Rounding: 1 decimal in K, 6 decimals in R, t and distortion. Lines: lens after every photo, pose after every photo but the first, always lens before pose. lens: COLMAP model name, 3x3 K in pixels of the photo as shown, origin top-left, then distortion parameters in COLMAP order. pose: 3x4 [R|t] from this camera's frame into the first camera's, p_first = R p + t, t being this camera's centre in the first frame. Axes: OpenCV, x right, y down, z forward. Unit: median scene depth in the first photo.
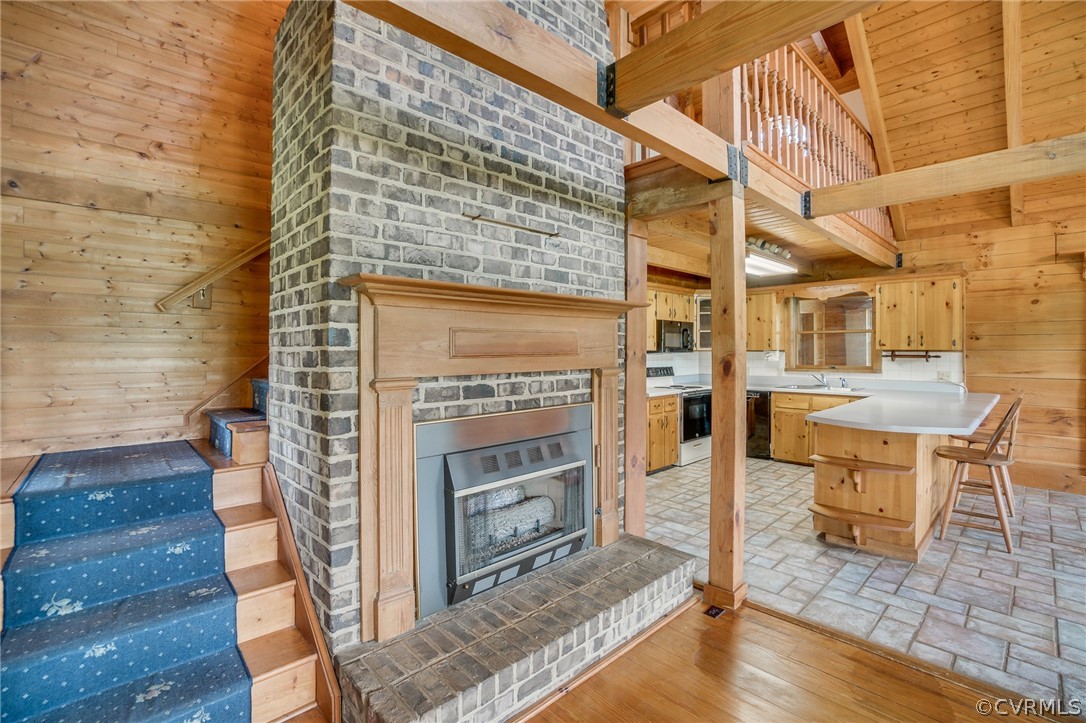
lens RADIAL K [[483.6, 0, 532.2], [0, 483.6, 351.1], [0, 0, 1]] dist [-0.022917, 0.005589]
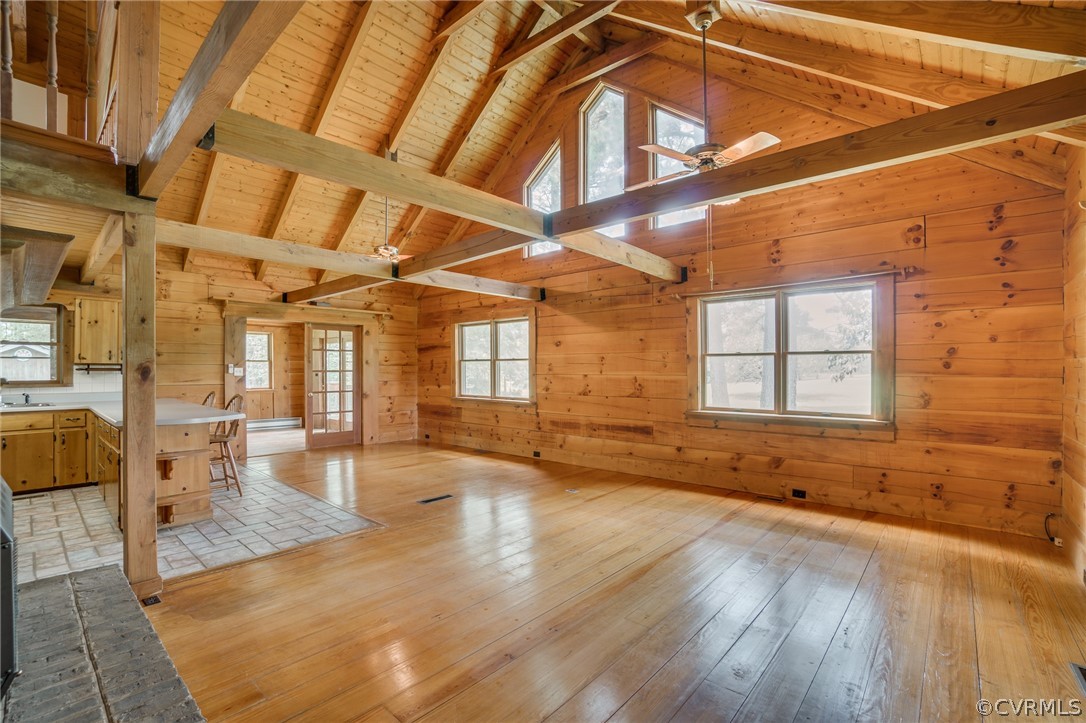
lens RADIAL K [[483.6, 0, 537.0], [0, 483.6, 360.5], [0, 0, 1]] dist [-0.022917, 0.005589]
pose [[-0.080775, 0.018993, 0.996551, -0.386108], [0.003312, 0.999818, -0.018786, 0.015050], [-0.996727, 0.001783, -0.080823, 0.115130]]
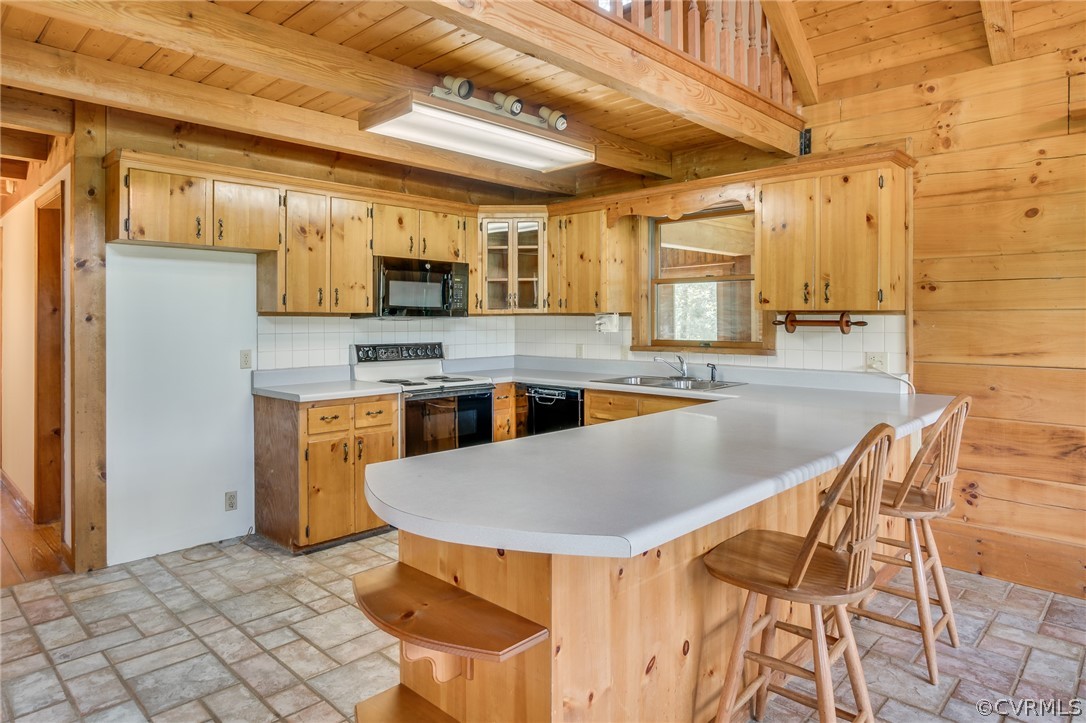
lens RADIAL K [[635.1, 0, 547.7], [0, 635.1, 322.8], [0, 0, 1]] dist [-0.014650, 0.001827]
pose [[0.999610, -0.000101, 0.027919, 0.501516], [0.000008, 0.999994, 0.003342, 0.008732], [-0.027919, -0.003341, 0.999605, 0.332288]]
